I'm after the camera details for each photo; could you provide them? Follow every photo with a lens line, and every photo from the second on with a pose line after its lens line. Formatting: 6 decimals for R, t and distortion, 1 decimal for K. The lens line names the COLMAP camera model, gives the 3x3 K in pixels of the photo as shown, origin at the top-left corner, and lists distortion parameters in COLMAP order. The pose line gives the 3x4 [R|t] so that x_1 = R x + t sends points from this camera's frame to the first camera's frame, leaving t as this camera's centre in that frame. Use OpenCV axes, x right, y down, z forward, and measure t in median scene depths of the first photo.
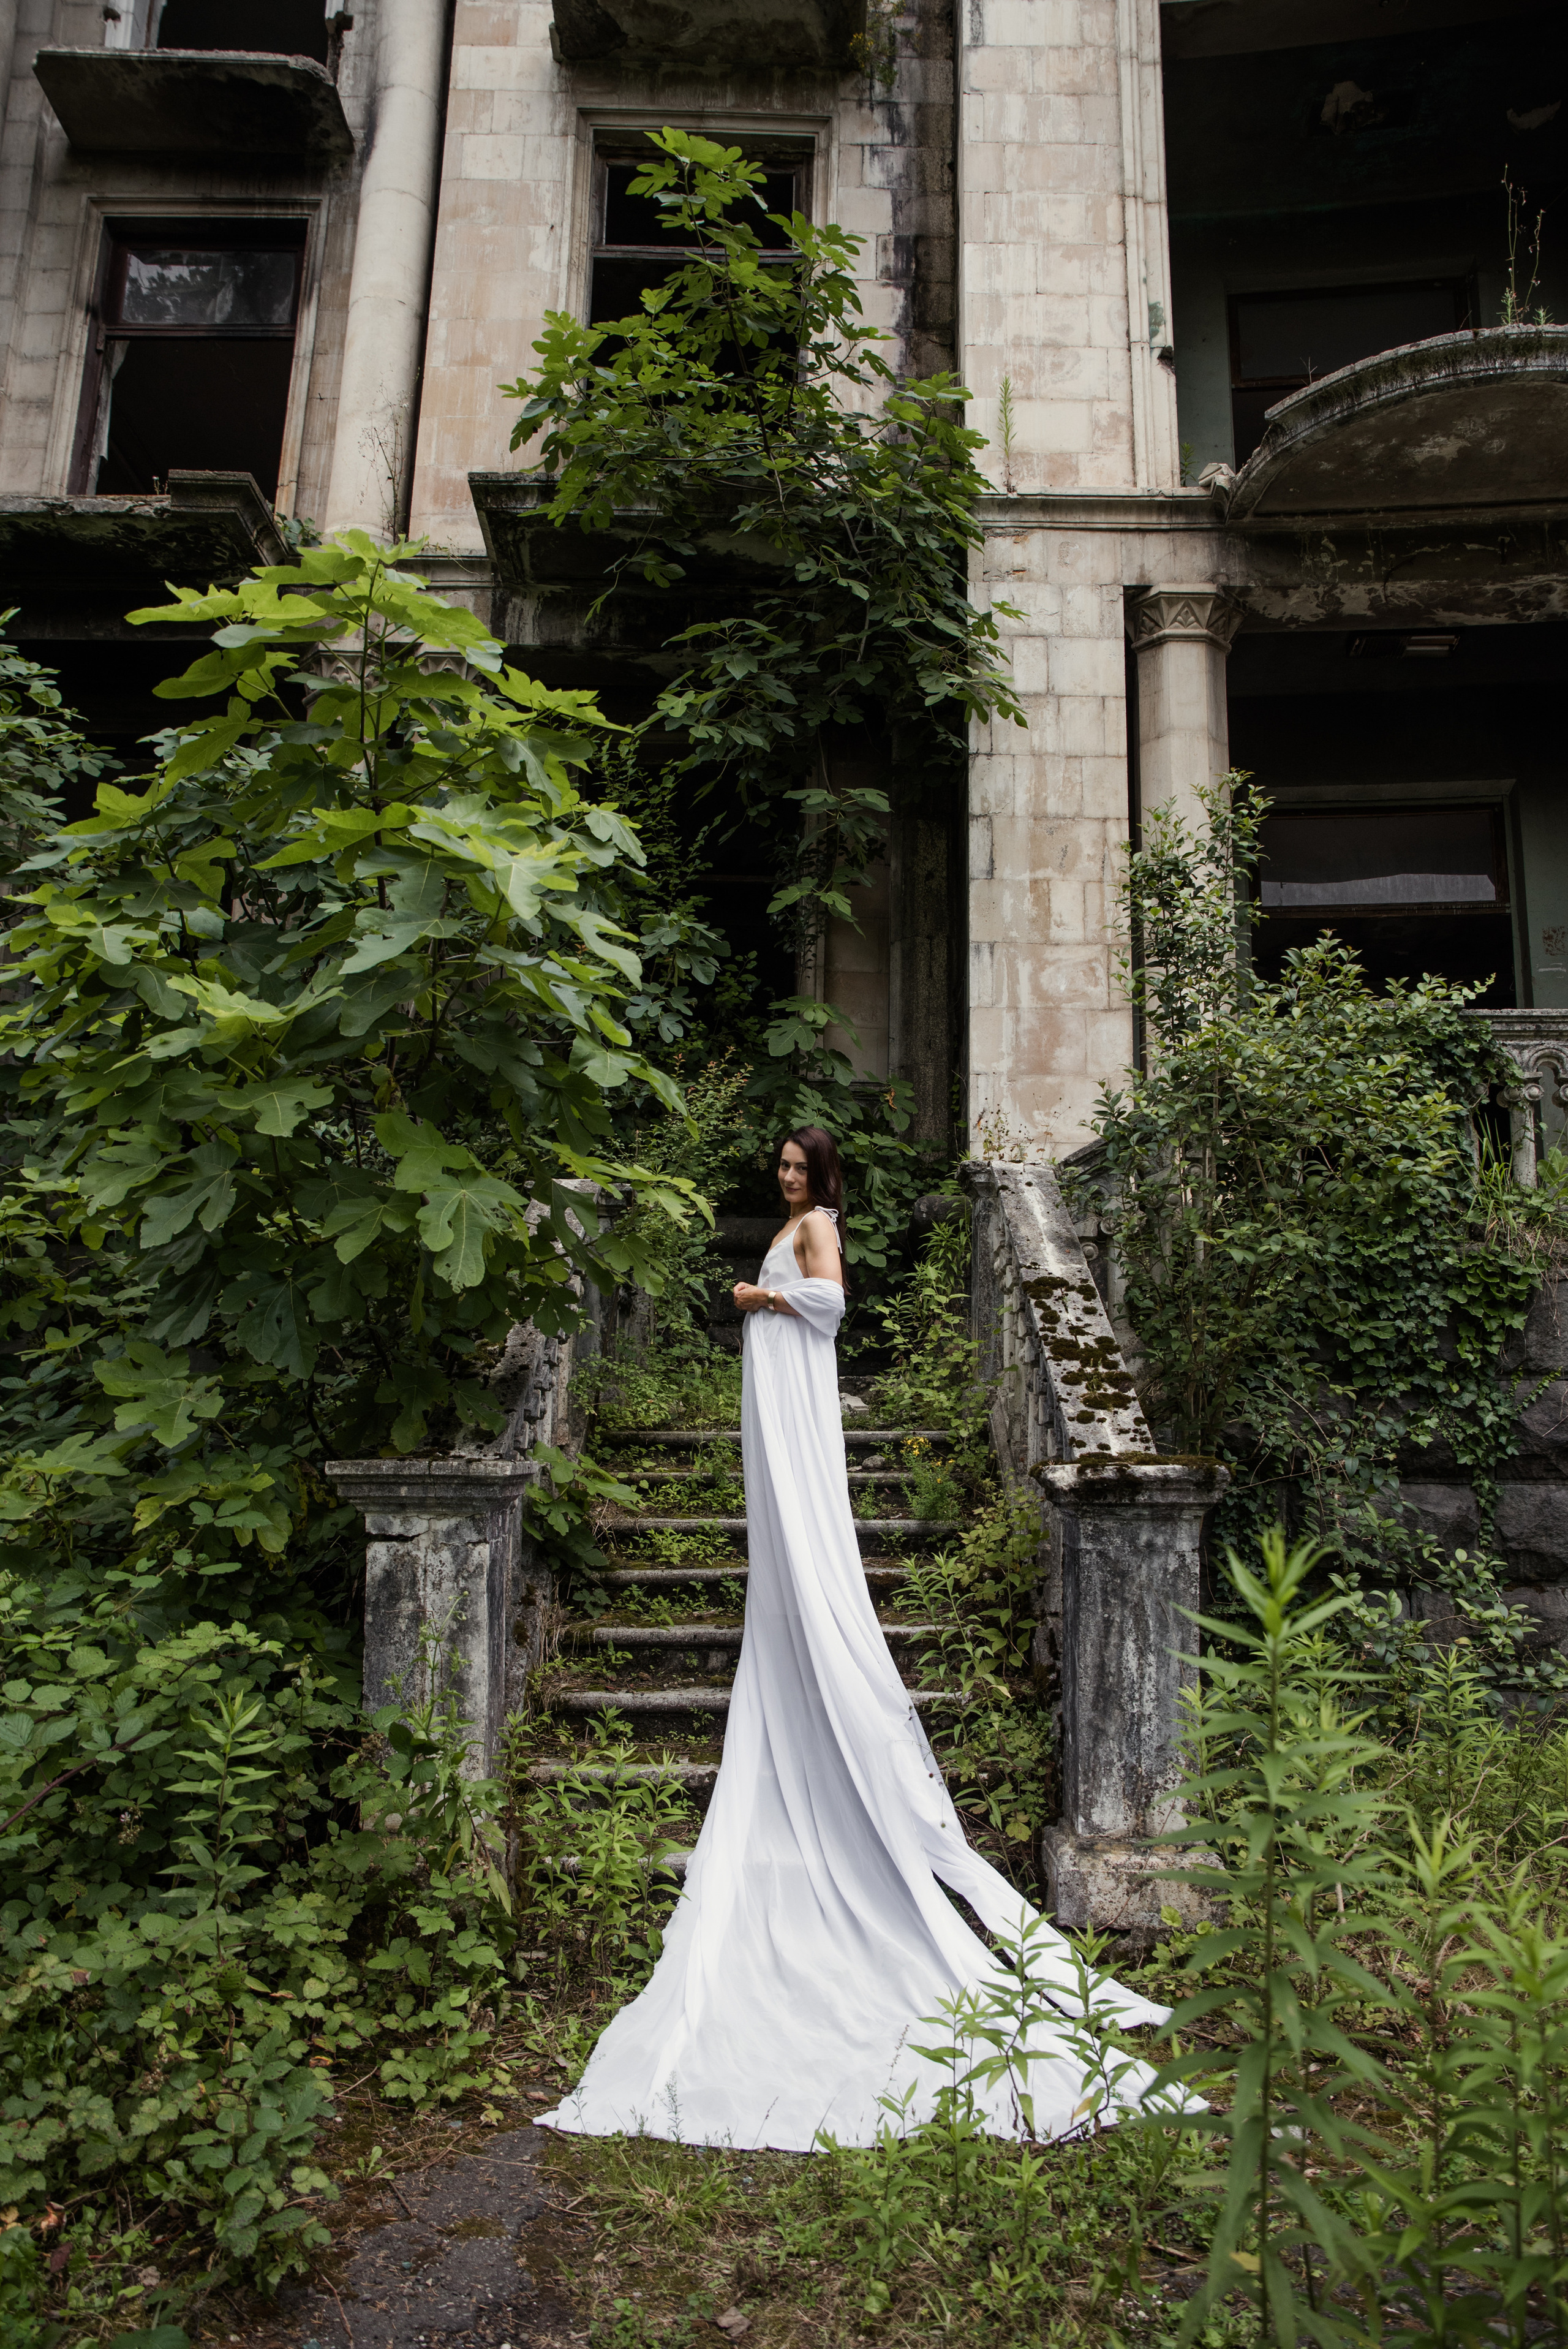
lens RADIAL K [[1679.3, 0, 805.8], [0, 1679.3, 1179.5], [0, 0, 1]] dist [-0.088558, 0.047749]
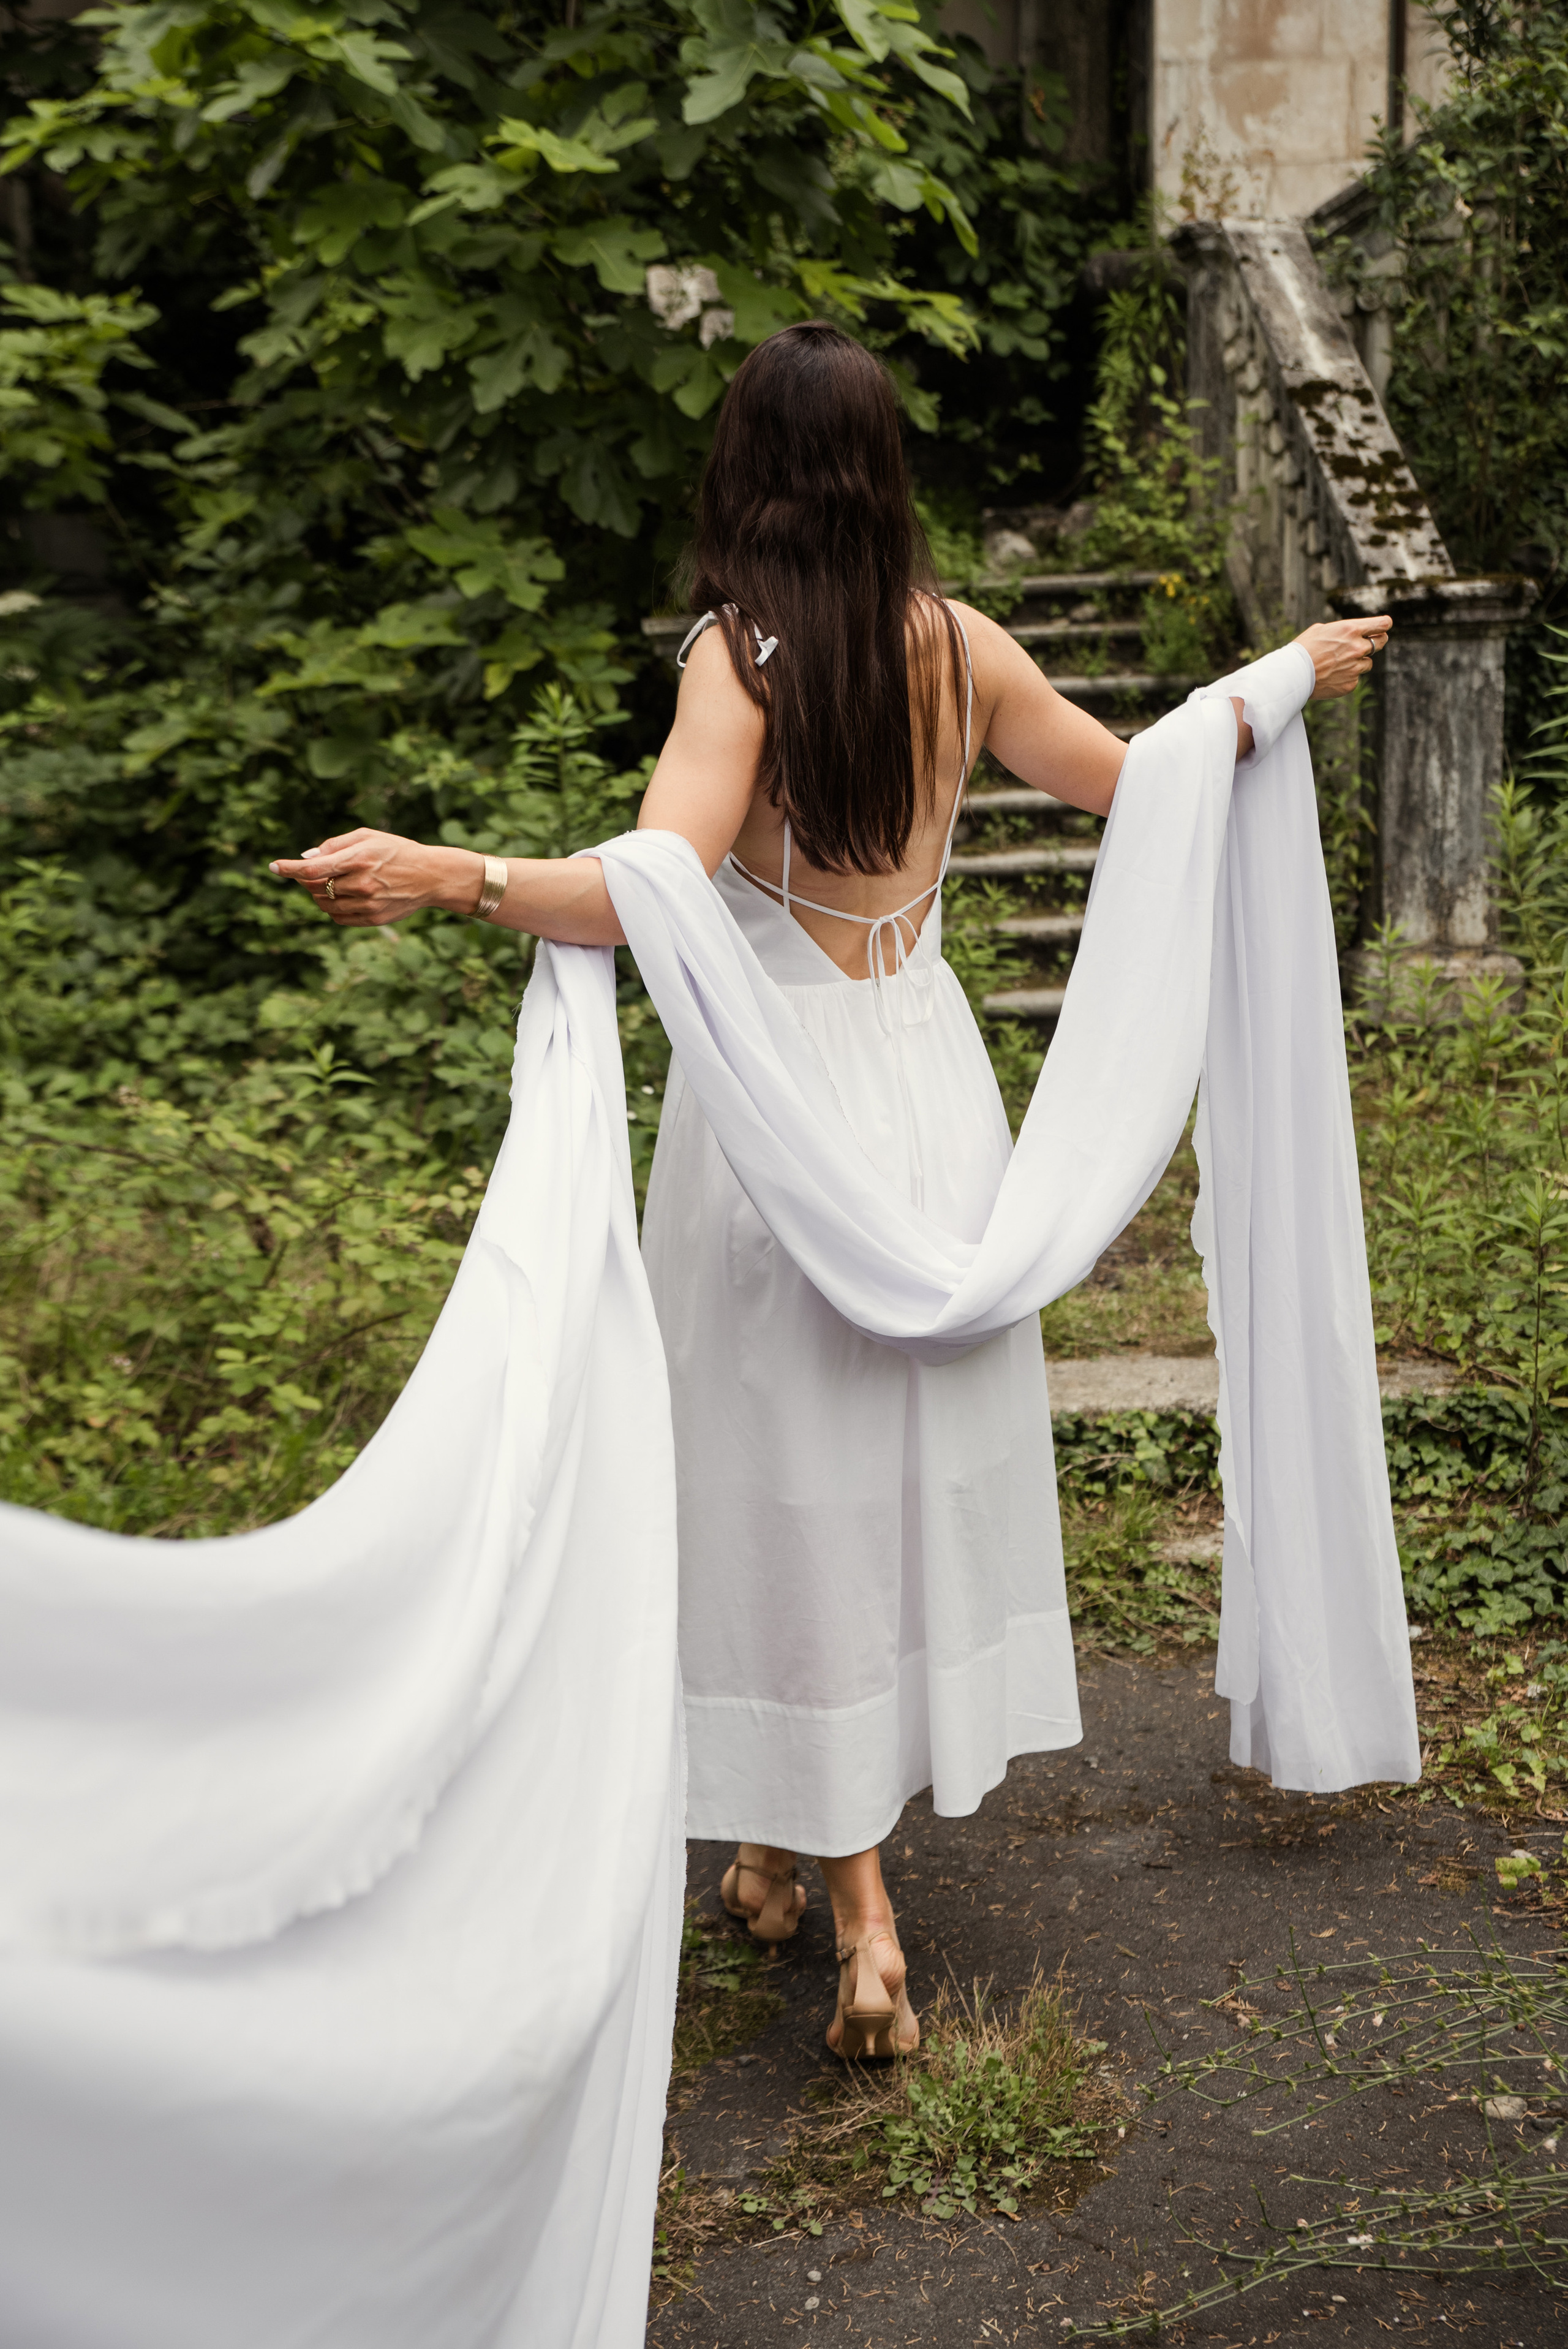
lens RADIAL K [[3215.3, 0, 772.6], [0, 3215.3, 1161.2], [0, 0, 1]] dist [0.088735, 0.000000]
pose [[0.998039, -0.050900, 0.036447, -0.230932], [0.037147, 0.950114, 0.309684, -0.092215], [-0.050391, -0.307722, 0.950141, -0.736202]]
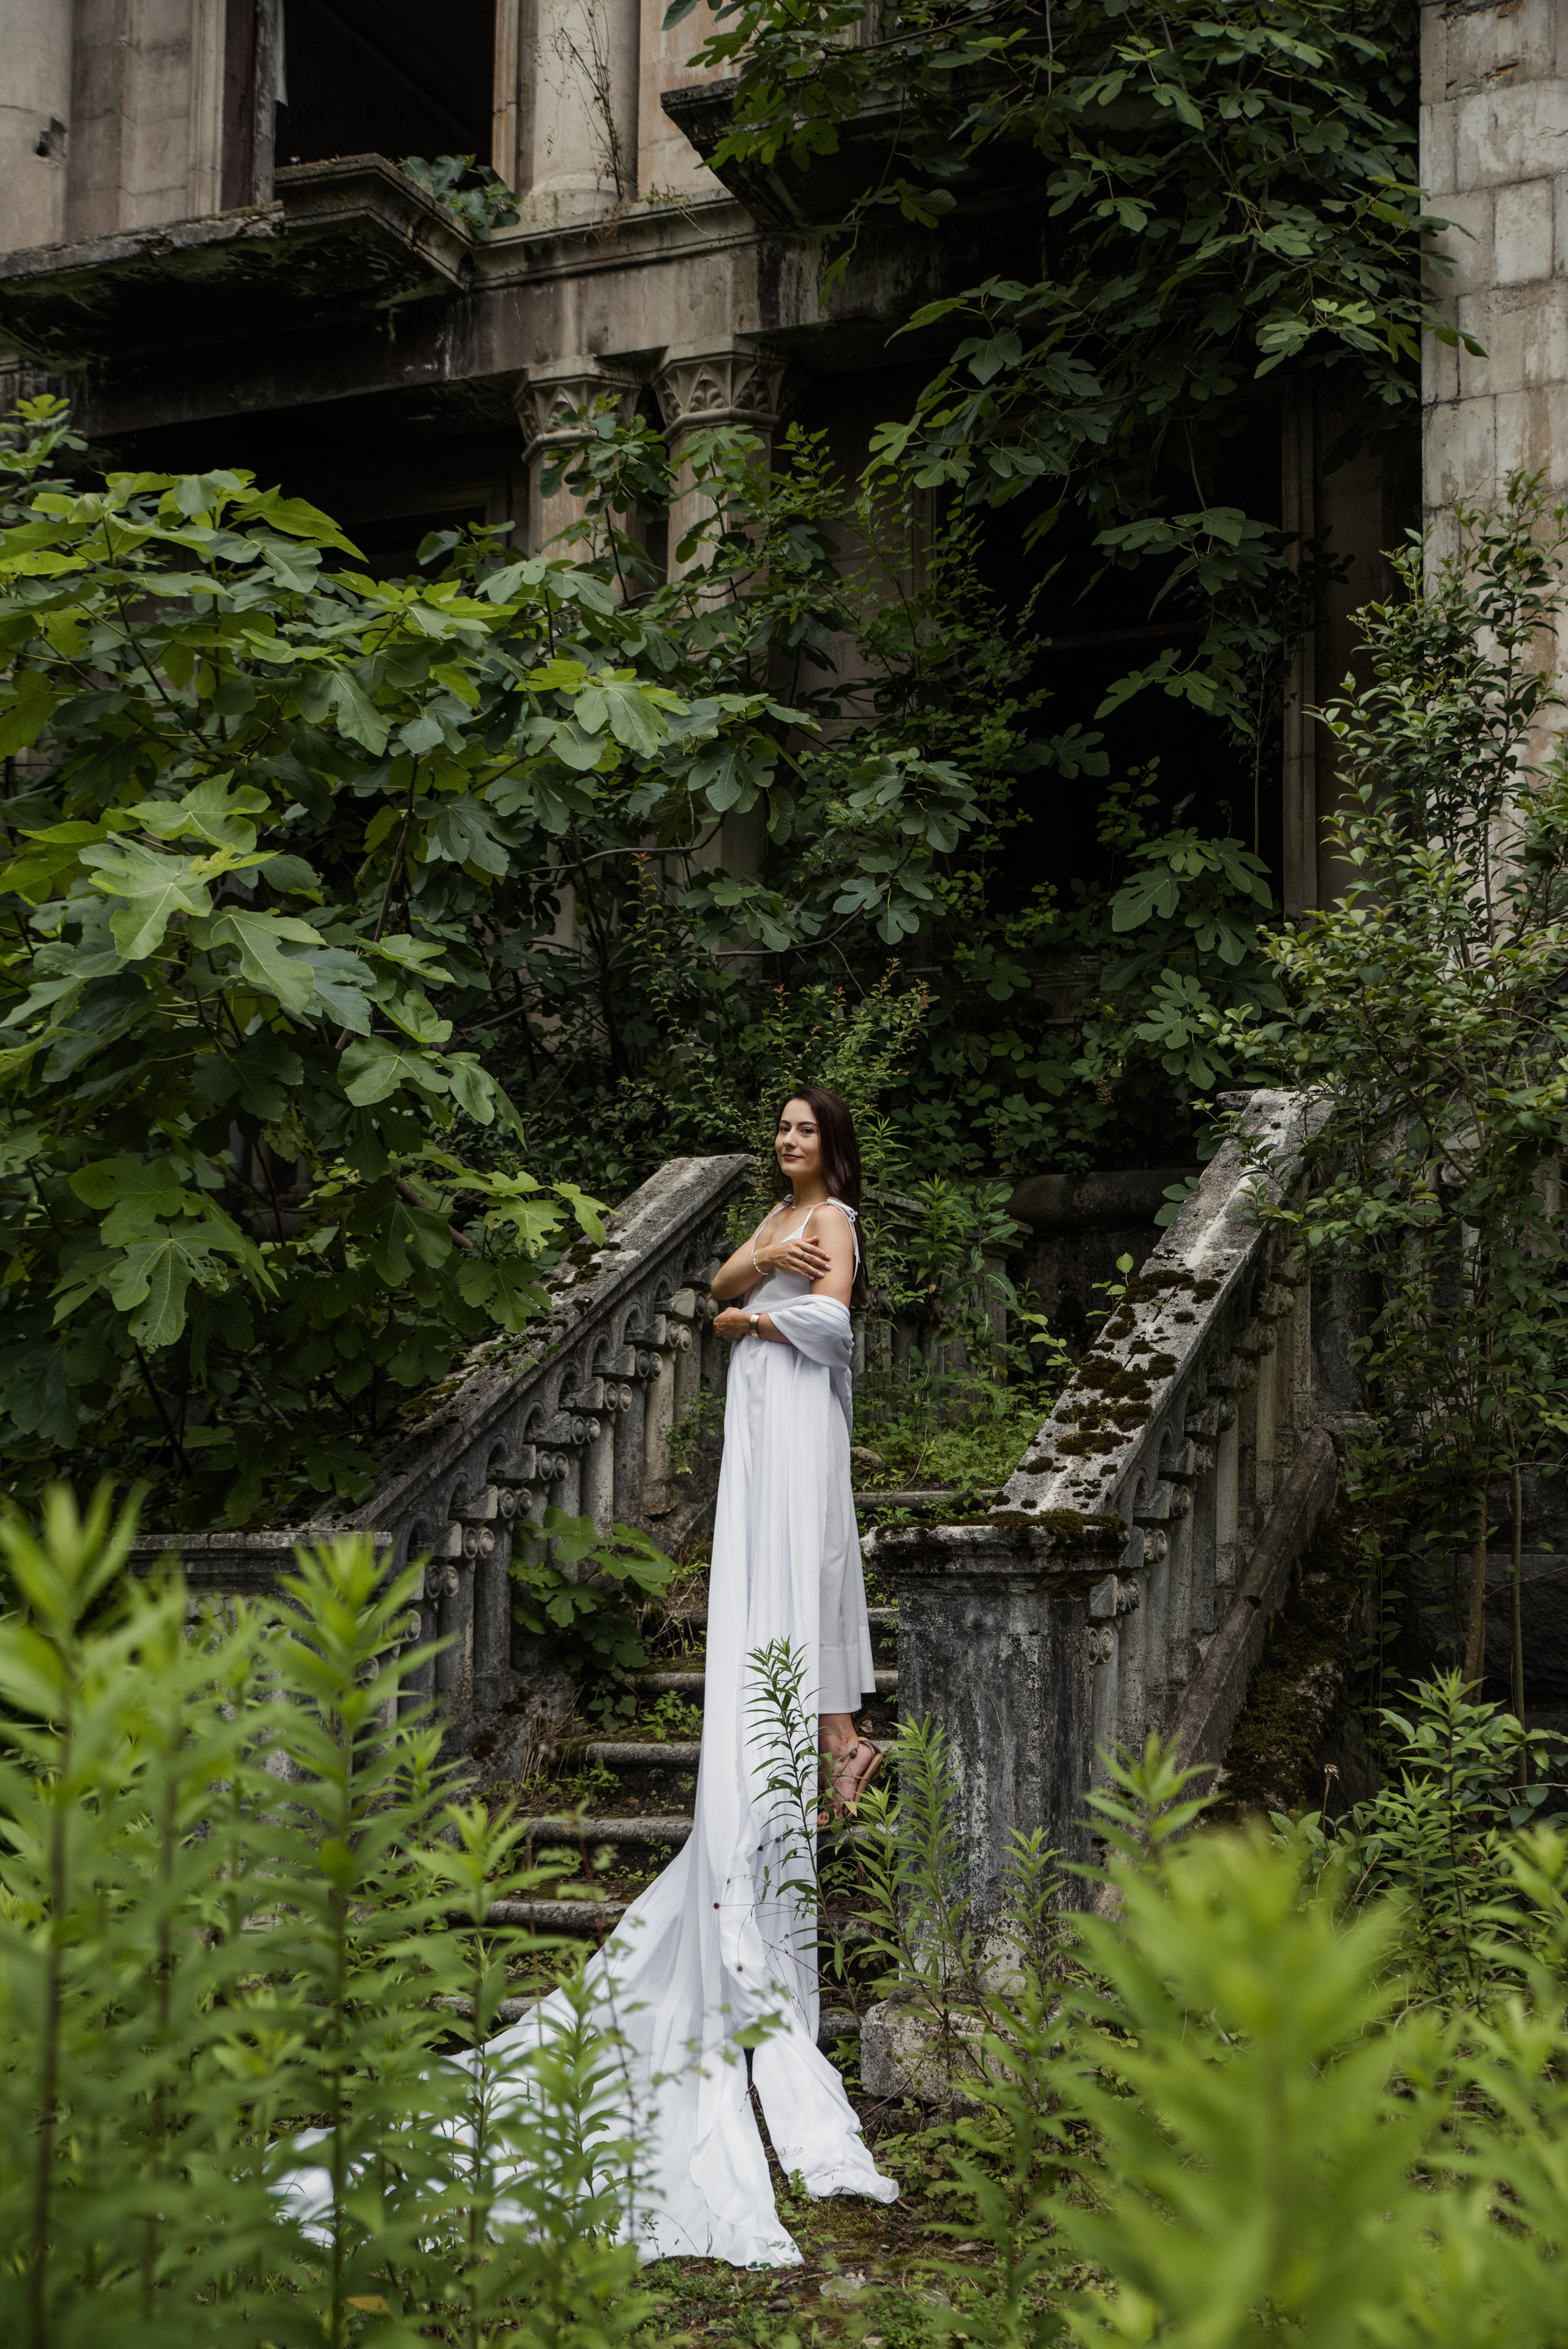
lens RADIAL K [[3066.4, 0, 781.7], [0, 3066.4, 1174.3], [0, 0, 1]] dist [0.148322, 0.000000]
pose [[0.913274, -0.060315, -0.402856, 0.575230], [0.078348, 0.996521, 0.028417, -0.037325], [0.399740, -0.057516, 0.914822, -0.301946]]
